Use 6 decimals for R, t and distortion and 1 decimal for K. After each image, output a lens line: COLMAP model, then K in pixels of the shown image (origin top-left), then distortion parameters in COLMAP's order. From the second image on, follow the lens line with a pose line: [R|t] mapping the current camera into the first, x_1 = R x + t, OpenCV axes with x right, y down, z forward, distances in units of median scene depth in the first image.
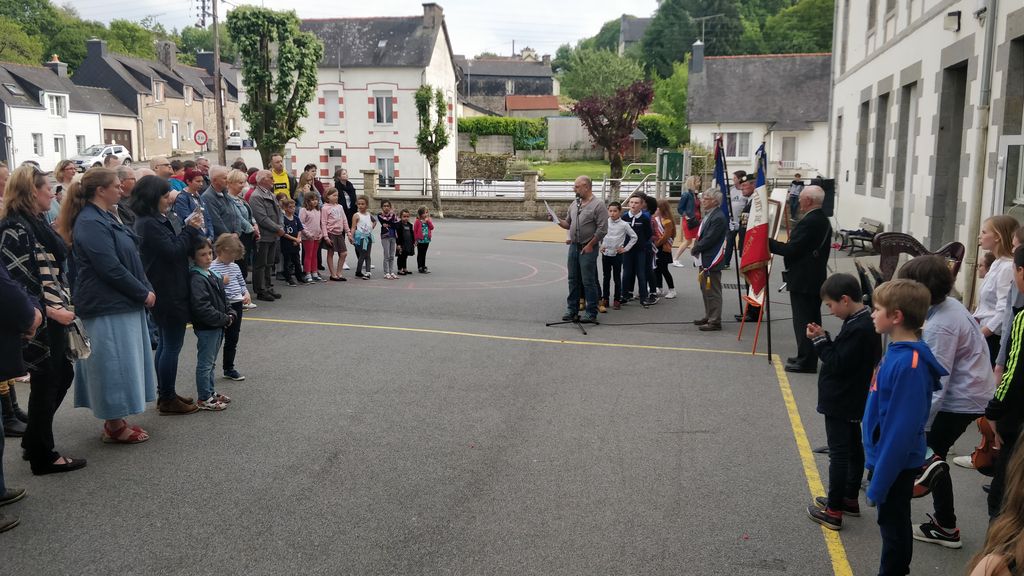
lens RADIAL K [[822.6, 0, 520.2], [0, 822.6, 288.0], [0, 0, 1]] dist [0.110431, -0.194091]
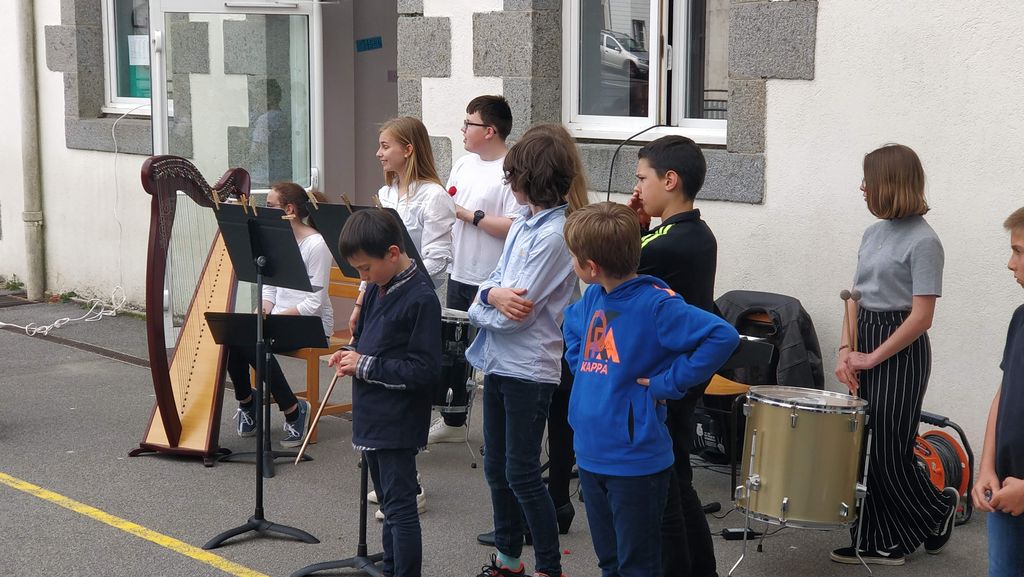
lens RADIAL K [[1619.9, 0, 519.7], [0, 1619.9, 283.2], [0, 0, 1]] dist [0.086217, 0.224475]
pose [[0.563879, -0.108704, 0.818672, -0.123689], [0.118624, 0.991681, 0.049971, -0.002602], [-0.817294, 0.068937, 0.572083, 0.061396]]
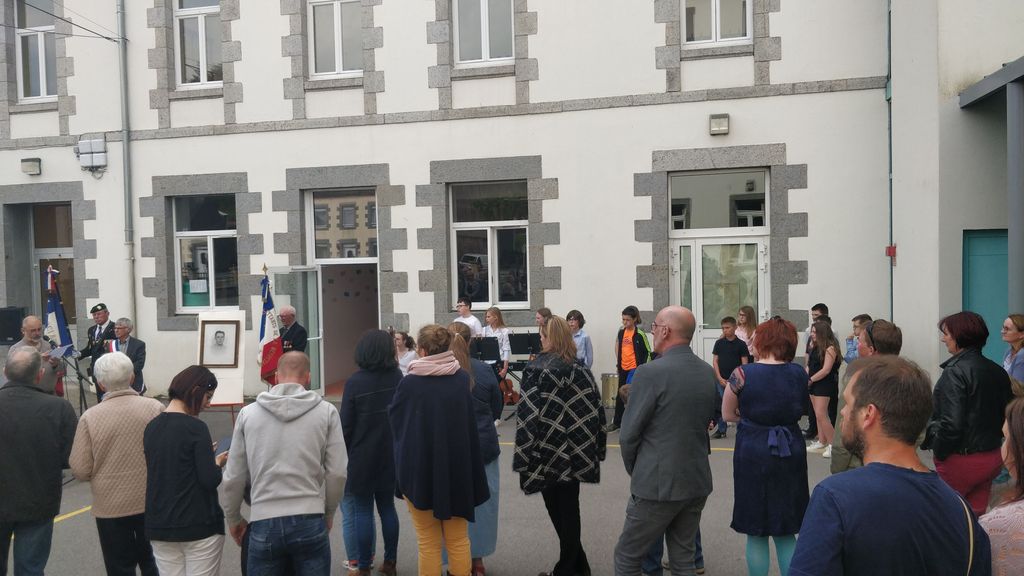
lens RADIAL K [[819.9, 0, 517.3], [0, 819.9, 290.9], [0, 0, 1]] dist [0.106551, -0.187729]
pose [[0.003952, -0.047739, 0.998852, -0.449196], [0.176423, 0.983225, 0.046294, -0.061571], [-0.984307, 0.176037, 0.012308, 0.257595]]
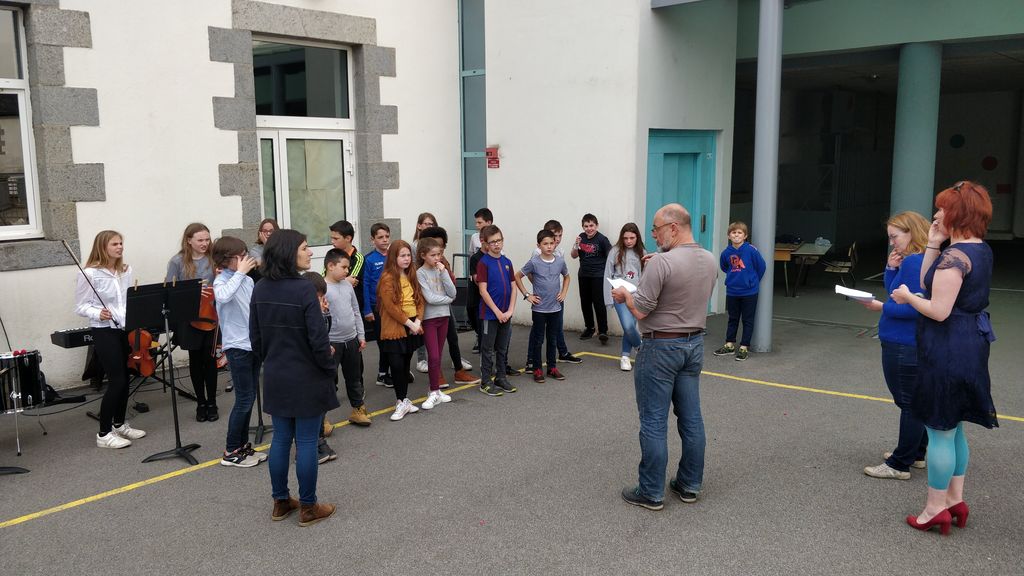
lens RADIAL K [[846.9, 0, 515.2], [0, 846.9, 284.7], [0, 0, 1]] dist [0.010570, -0.003802]
pose [[-0.869662, -0.075064, 0.487908, -0.154292], [0.072702, 0.958118, 0.276992, -0.089267], [-0.488265, 0.276361, -0.827781, 0.504167]]
